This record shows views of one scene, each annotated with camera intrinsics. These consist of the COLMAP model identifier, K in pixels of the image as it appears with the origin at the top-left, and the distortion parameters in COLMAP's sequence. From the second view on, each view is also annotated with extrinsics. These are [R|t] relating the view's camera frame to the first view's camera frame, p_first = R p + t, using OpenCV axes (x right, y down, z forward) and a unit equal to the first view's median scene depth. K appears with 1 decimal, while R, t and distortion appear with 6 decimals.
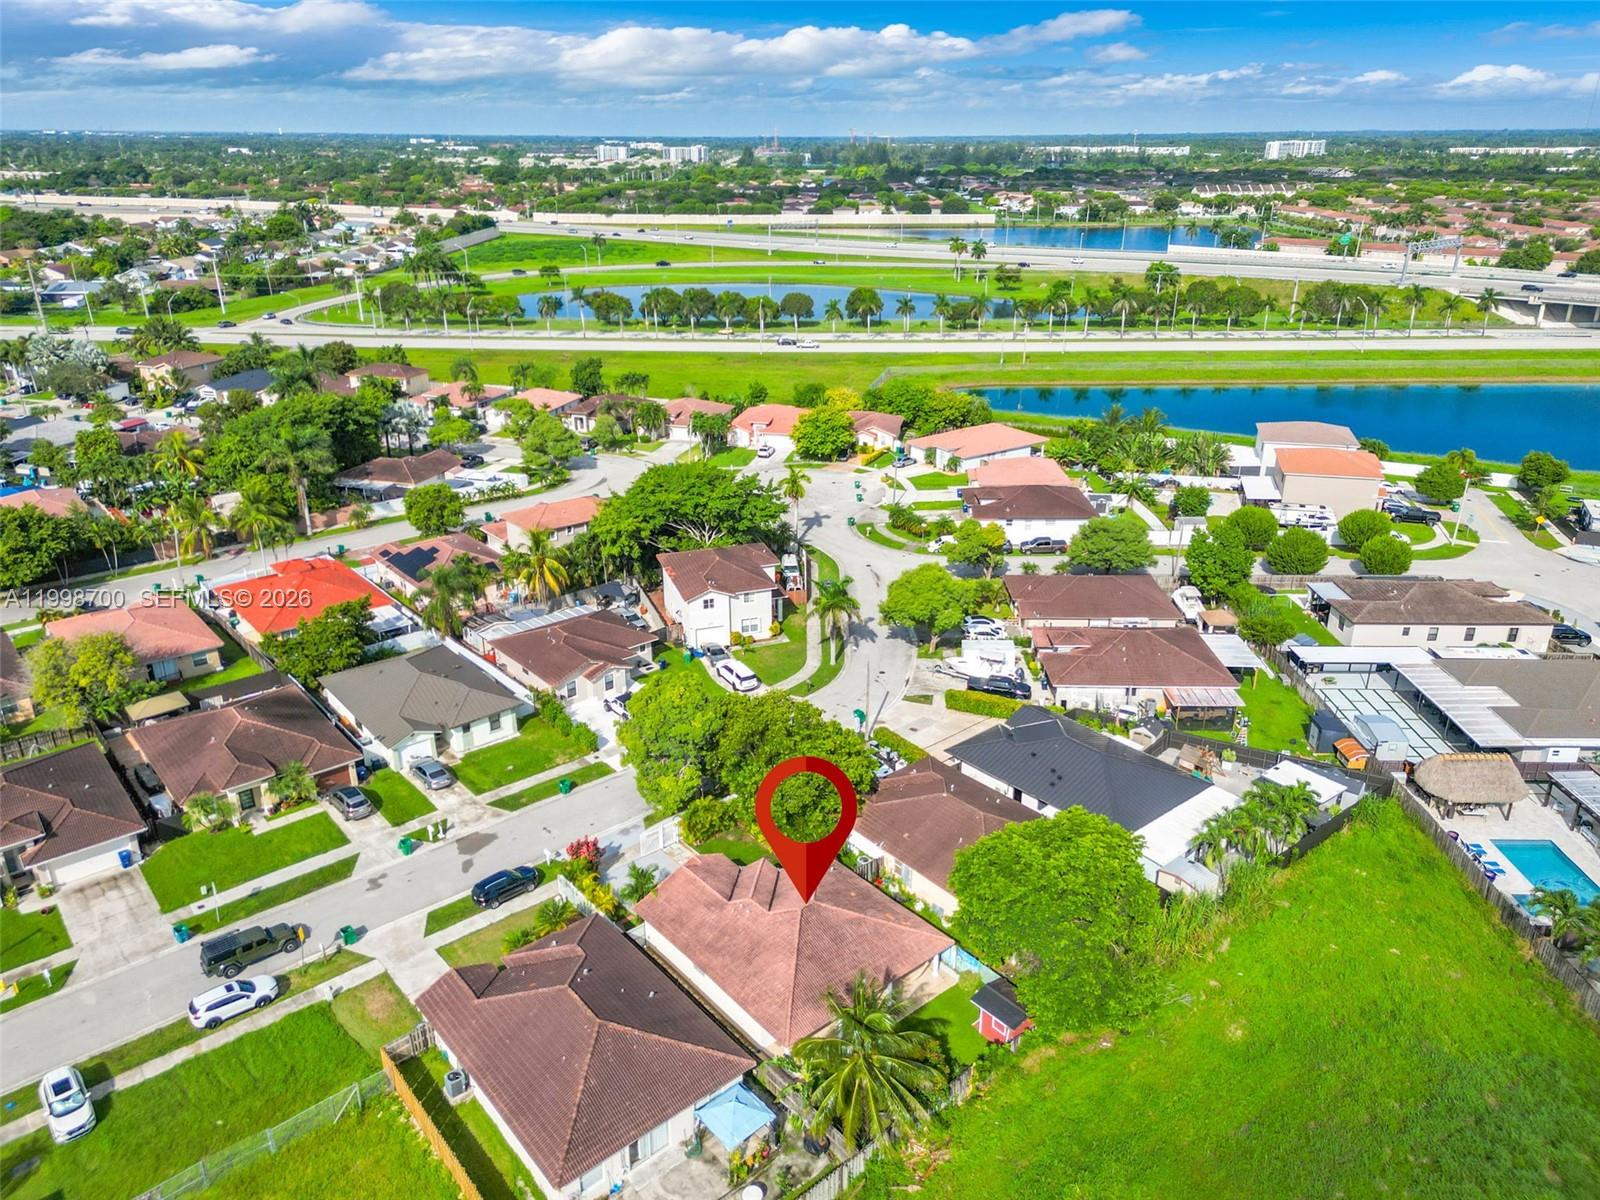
lens RADIAL K [[1128.6, 0, 858.1], [0, 1128.6, 605.0], [0, 0, 1]] dist [0.121548, -0.092472]
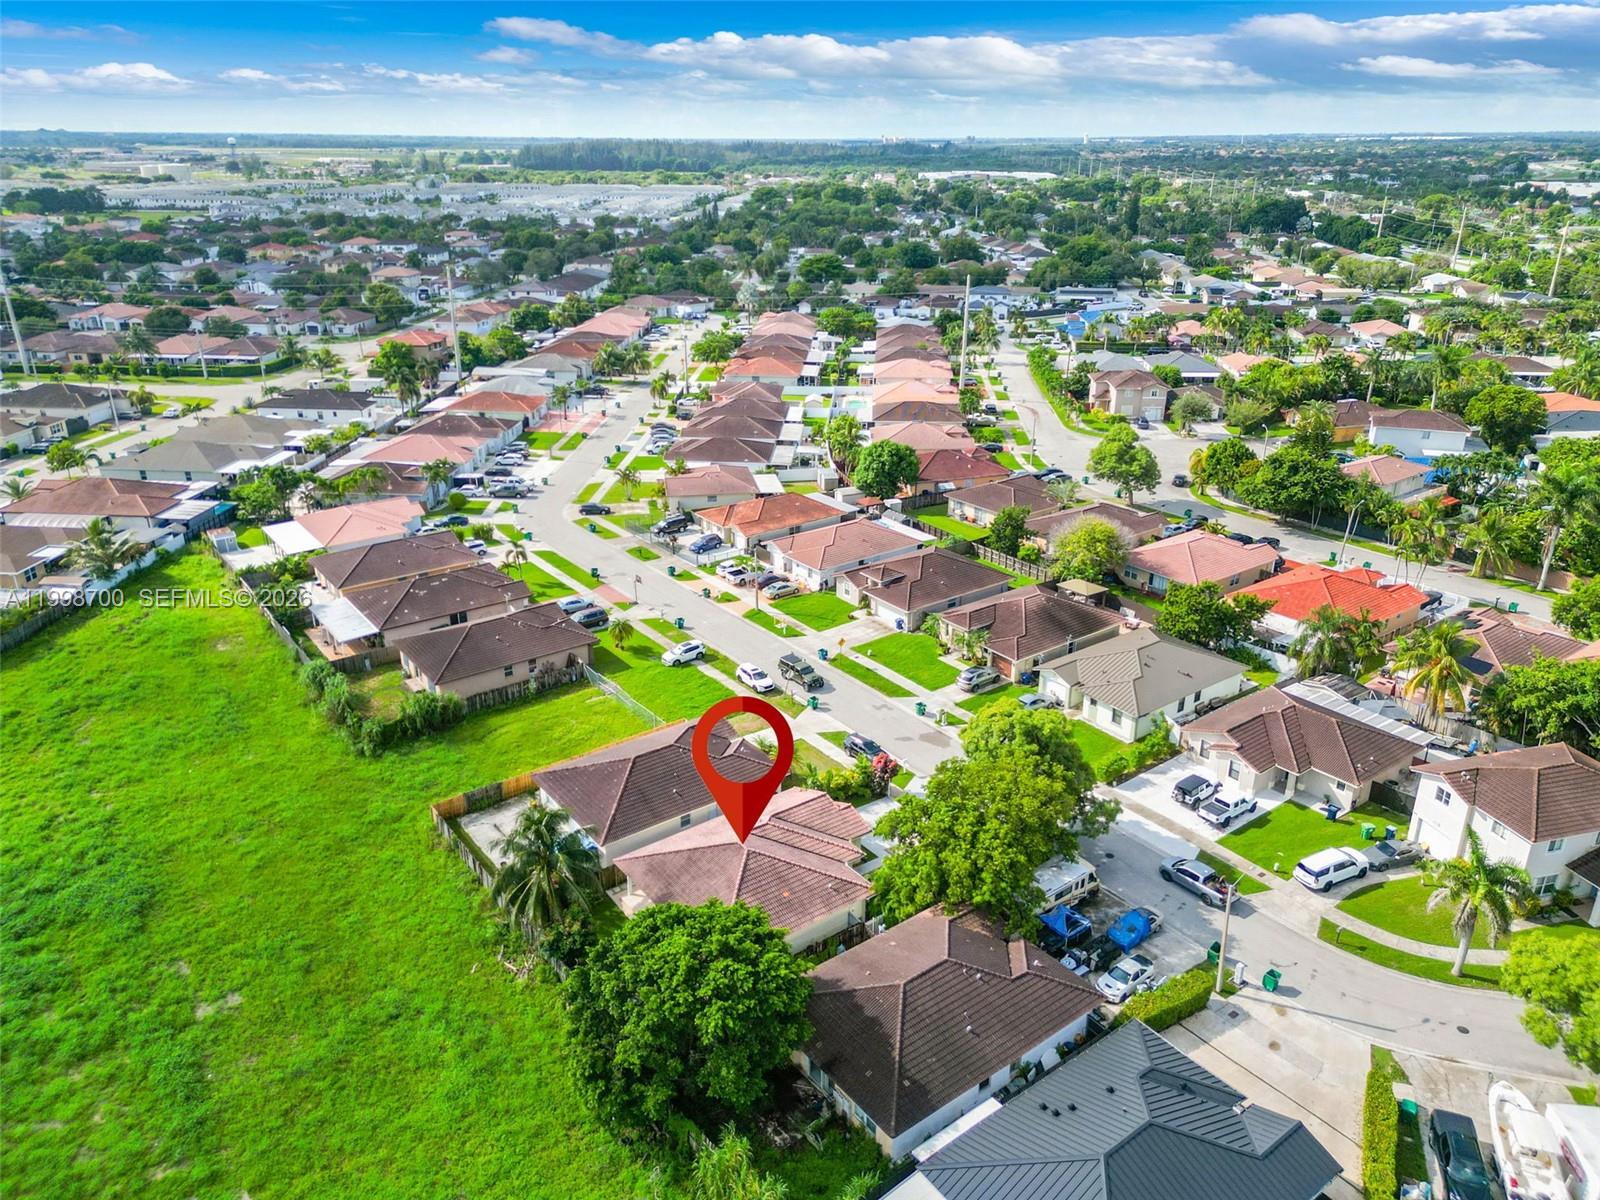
lens RADIAL K [[1198.2, 0, 770.8], [0, 1198.2, 602.5], [0, 0, 1]] dist [0.120654, -0.126391]
pose [[-0.114250, 0.368967, -0.922394, 0.810596], [-0.380370, 0.841477, 0.383713, -0.335968], [0.917750, 0.394690, 0.044205, 0.759209]]
